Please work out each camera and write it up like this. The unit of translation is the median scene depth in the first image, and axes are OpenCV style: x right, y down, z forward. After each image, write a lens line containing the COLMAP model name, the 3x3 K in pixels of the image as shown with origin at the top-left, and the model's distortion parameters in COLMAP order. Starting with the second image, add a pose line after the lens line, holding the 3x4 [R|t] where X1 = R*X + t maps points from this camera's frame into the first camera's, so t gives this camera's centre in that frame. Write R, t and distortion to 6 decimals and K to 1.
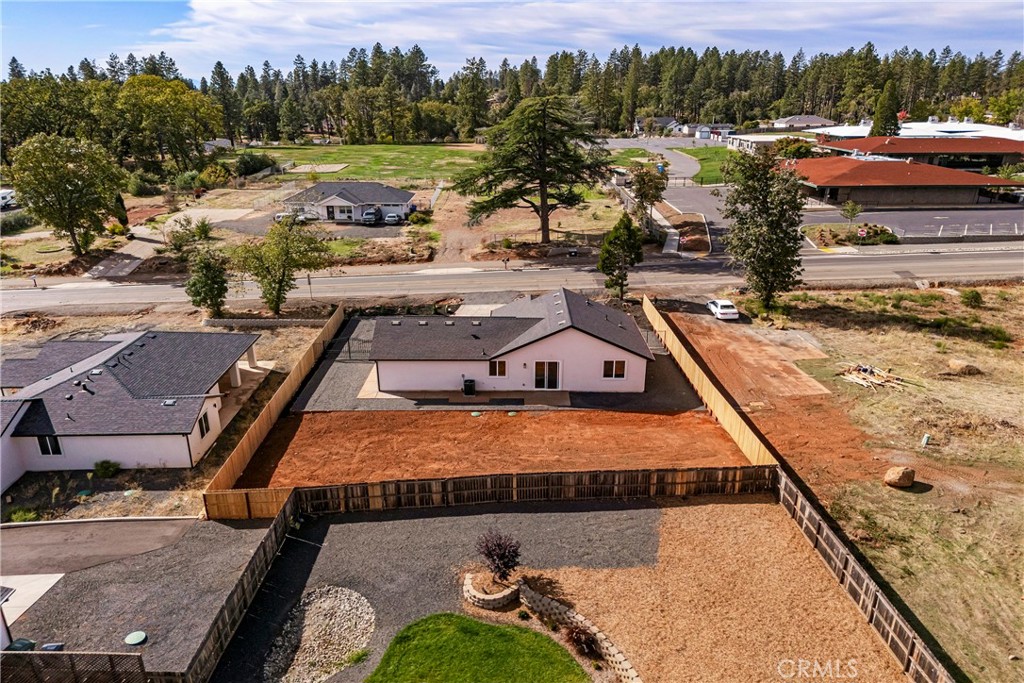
lens RADIAL K [[762.6, 0, 512.0], [0, 762.6, 341.5], [0, 0, 1]] dist [0.068682, -0.060067]
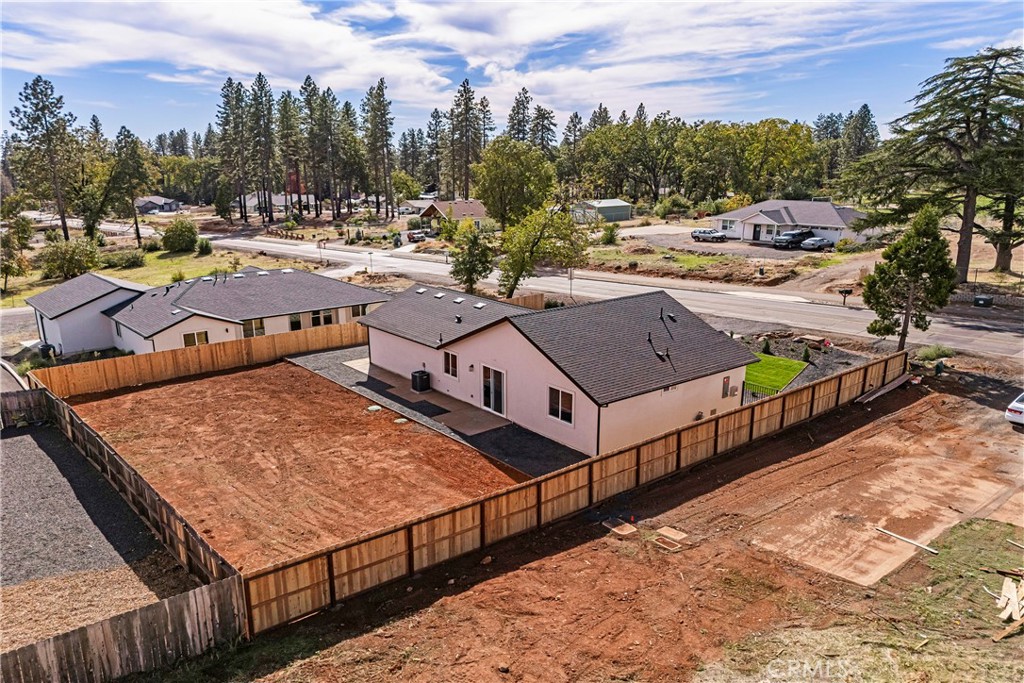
lens RADIAL K [[762.6, 0, 512.0], [0, 762.6, 341.5], [0, 0, 1]] dist [0.068682, -0.060067]
pose [[0.634094, 0.181614, -0.751626, 0.550329], [-0.243459, 0.969481, 0.028865, -0.020302], [0.733929, 0.164687, 0.658958, 0.565433]]
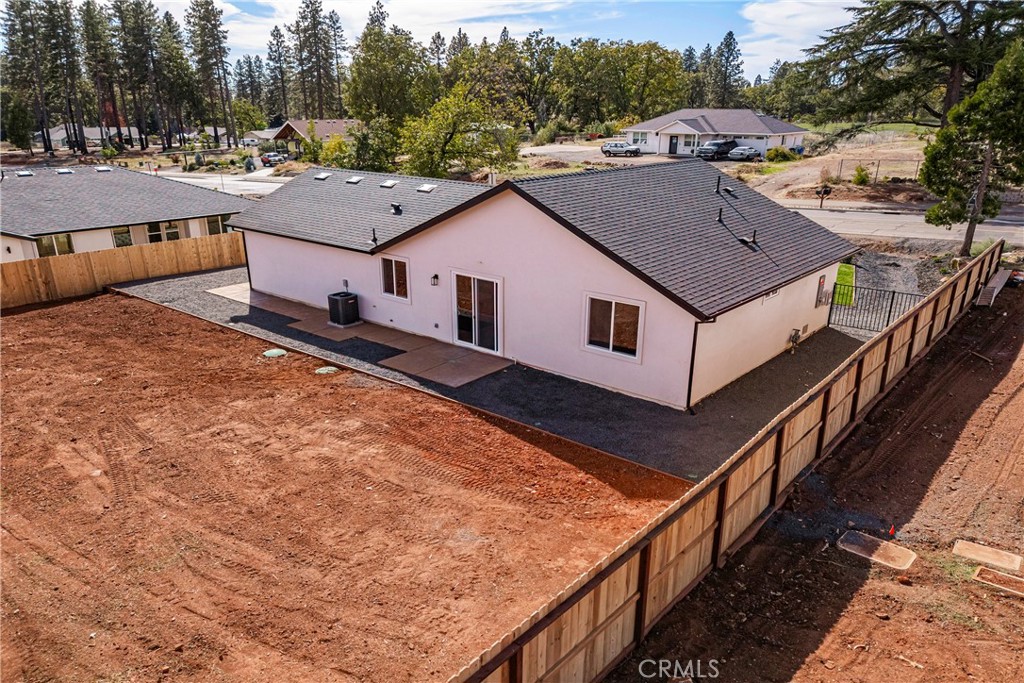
lens RADIAL K [[757.0, 0, 515.3], [0, 757.0, 379.0], [0, 0, 1]] dist [0.046241, -0.034926]
pose [[0.770299, 0.222784, -0.597501, 0.314315], [-0.205670, 0.973711, 0.097908, 0.034903], [0.603605, 0.047469, 0.795869, 0.689131]]
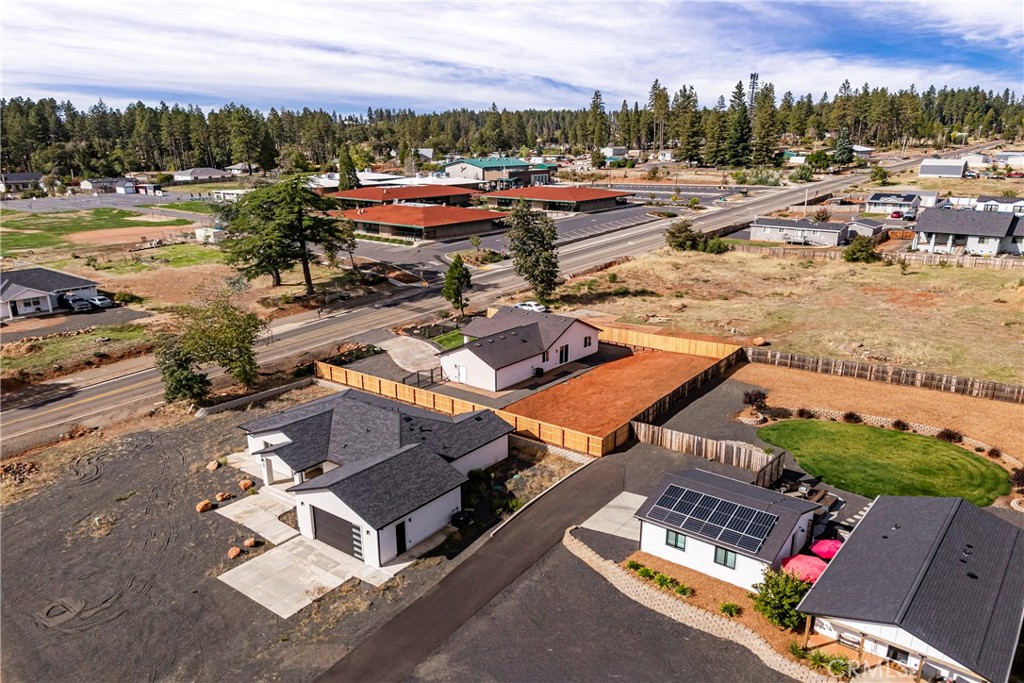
lens RADIAL K [[762.6, 0, 512.0], [0, 762.6, 341.5], [0, 0, 1]] dist [0.068682, -0.060067]
pose [[0.620247, -0.206680, 0.756688, -1.204430], [0.245772, 0.967294, 0.062748, -0.106273], [-0.744909, 0.147053, 0.650758, 0.053311]]
